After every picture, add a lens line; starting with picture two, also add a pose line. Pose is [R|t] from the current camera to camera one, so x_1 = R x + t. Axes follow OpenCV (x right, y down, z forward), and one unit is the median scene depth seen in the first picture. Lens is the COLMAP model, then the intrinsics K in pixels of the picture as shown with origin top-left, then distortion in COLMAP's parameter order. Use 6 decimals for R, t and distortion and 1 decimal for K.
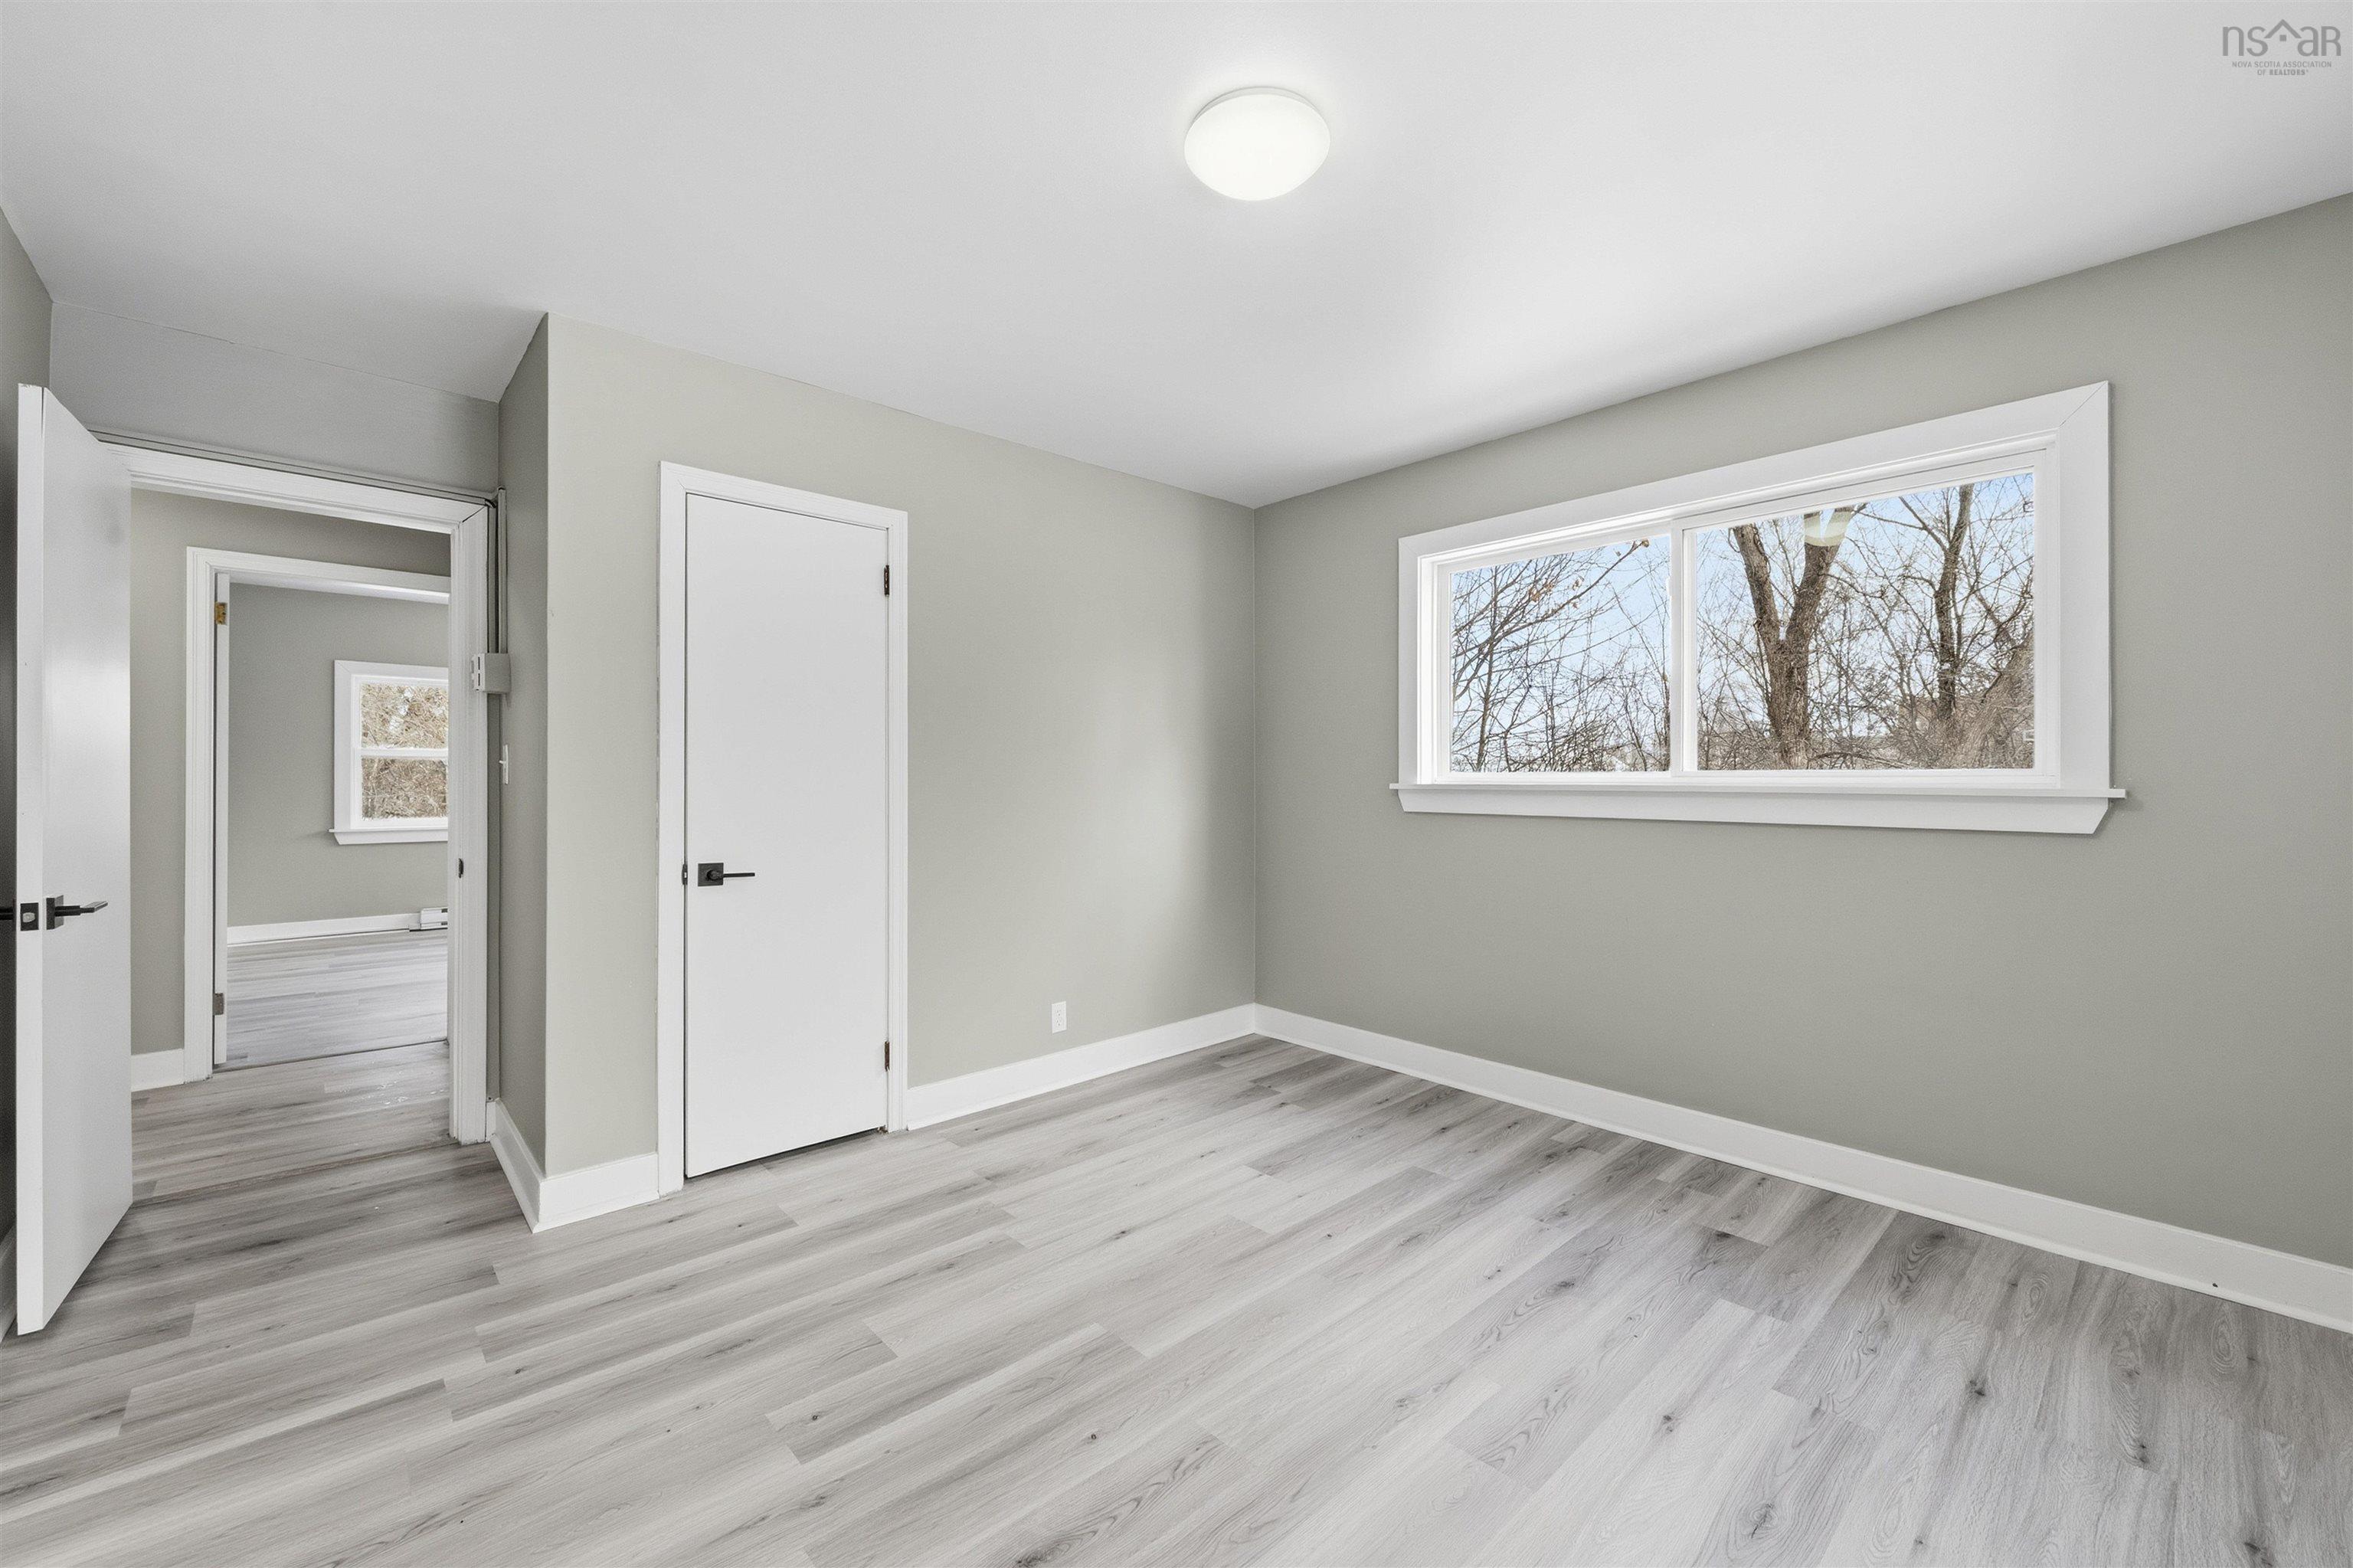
lens RADIAL K [[936.8, 0, 1183.8], [0, 936.8, 793.1], [0, 0, 1]] dist [-0.001351, 0.000058]
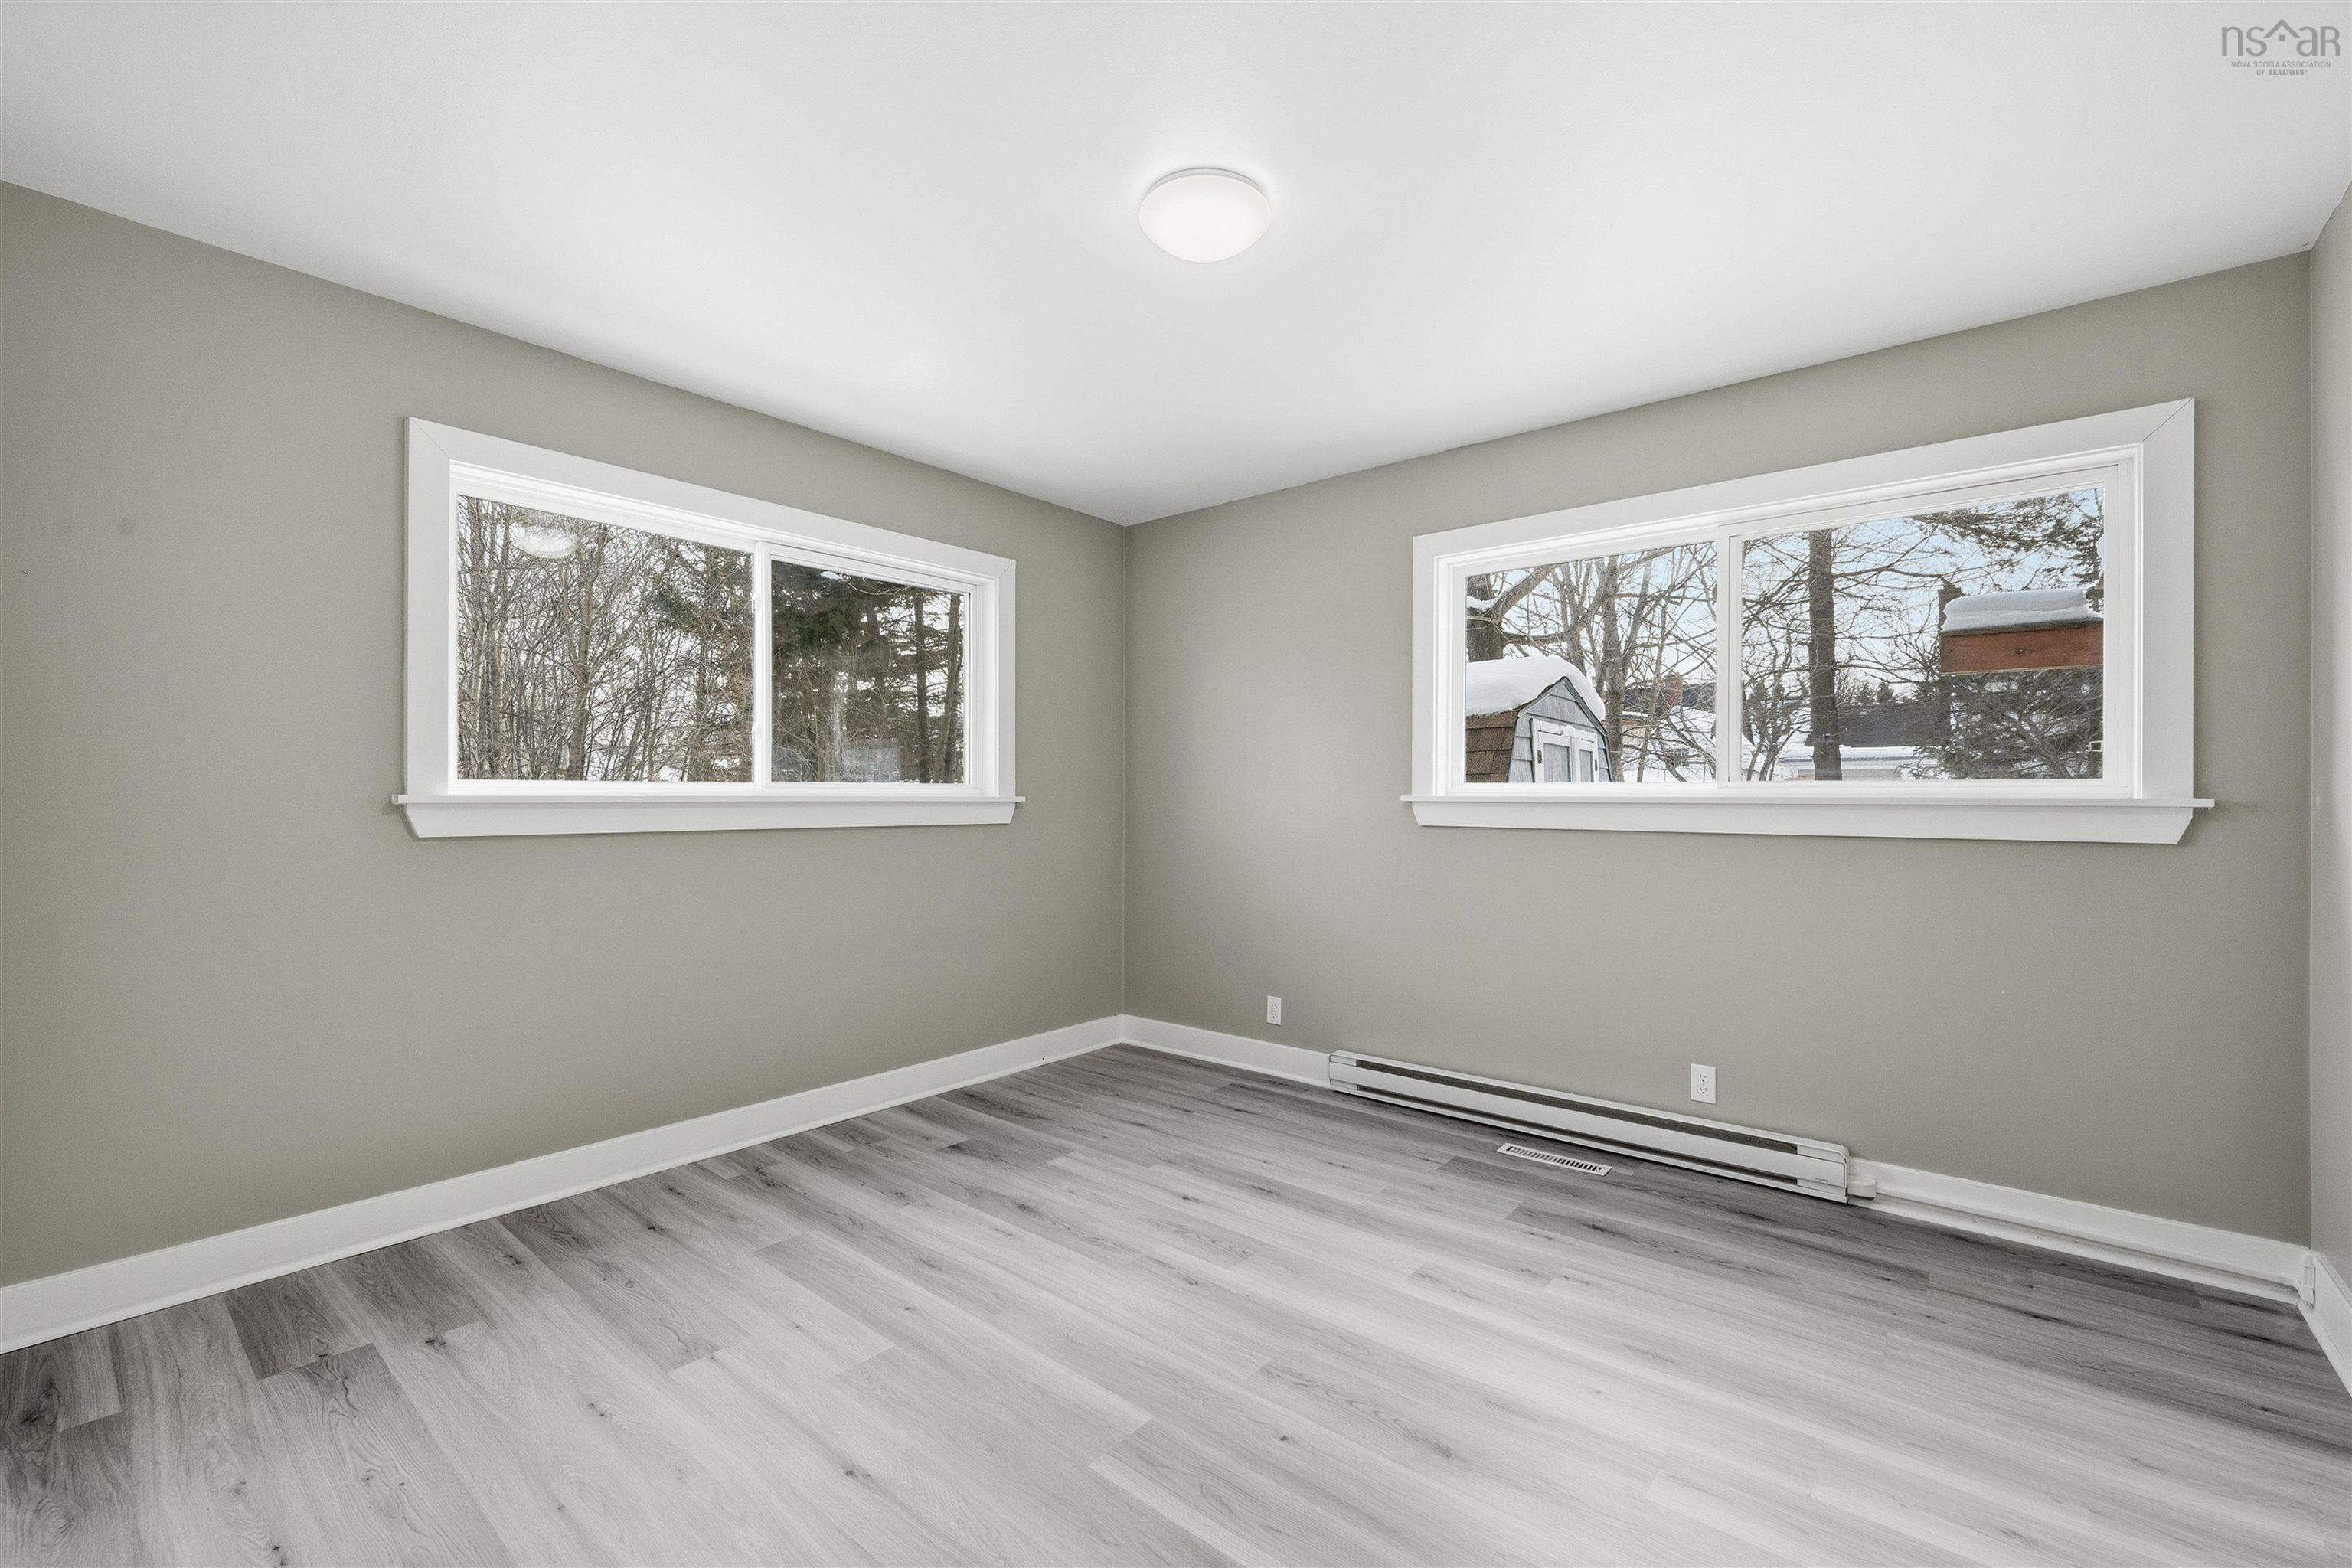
lens RADIAL K [[980.9, 0, 1175.1], [0, 980.9, 803.8], [0, 0, 1]] dist [-0.003732, -0.000223]
pose [[-0.125449, -0.012411, 0.992022, -0.757564], [0.010658, 0.999847, 0.013857, -0.011596], [-0.992043, 0.012311, -0.125297, 0.833050]]
